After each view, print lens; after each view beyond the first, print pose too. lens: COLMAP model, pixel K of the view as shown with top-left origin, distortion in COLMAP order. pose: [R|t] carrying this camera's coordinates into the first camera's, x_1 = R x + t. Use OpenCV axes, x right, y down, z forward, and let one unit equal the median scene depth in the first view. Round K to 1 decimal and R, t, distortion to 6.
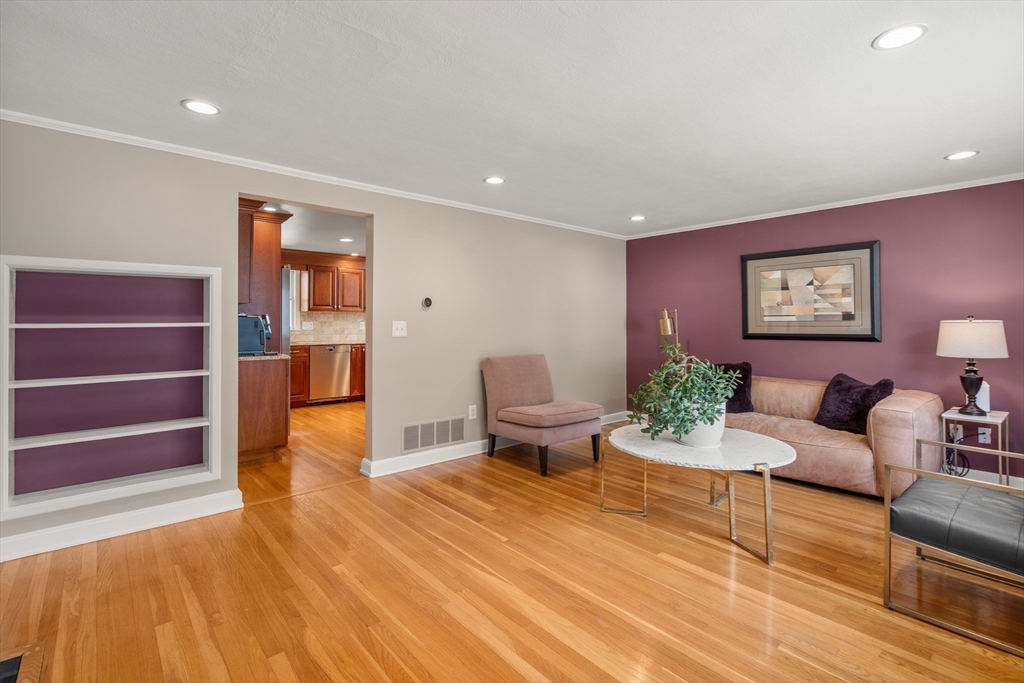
lens RADIAL K [[469.4, 0, 499.7], [0, 469.4, 312.2], [0, 0, 1]] dist [-0.005294, 0.000944]
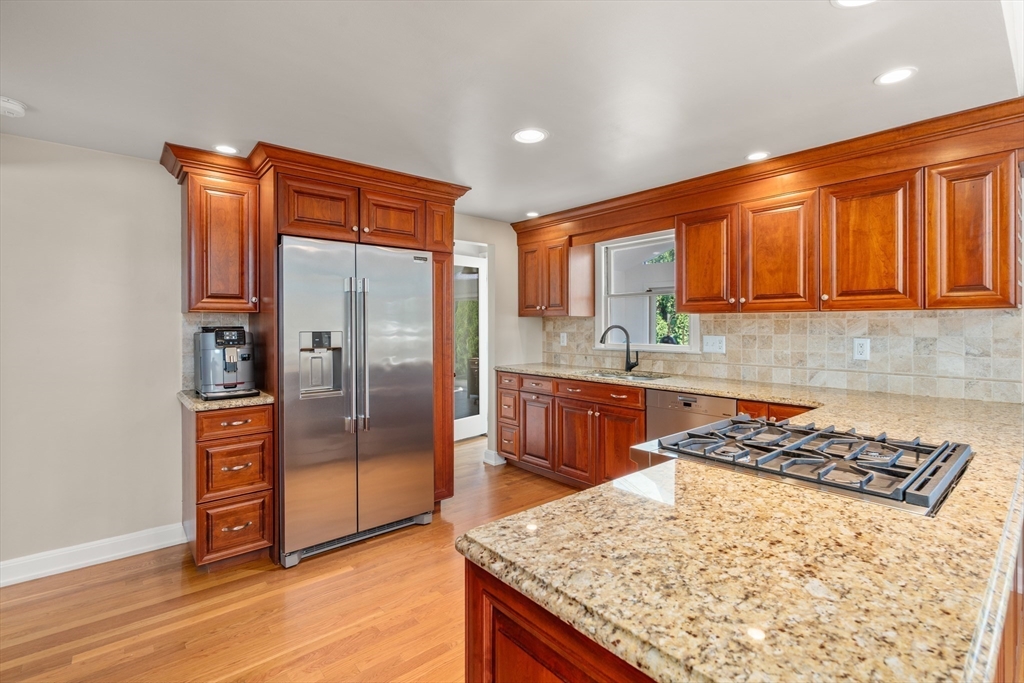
lens RADIAL K [[469.4, 0, 507.0], [0, 469.4, 332.8], [0, 0, 1]] dist [-0.005294, 0.000944]
pose [[0.002824, 0.013793, -0.999901, 0.096668], [0.026127, 0.999563, 0.013862, 0.011063], [0.999655, -0.026163, 0.002462, 1.469339]]
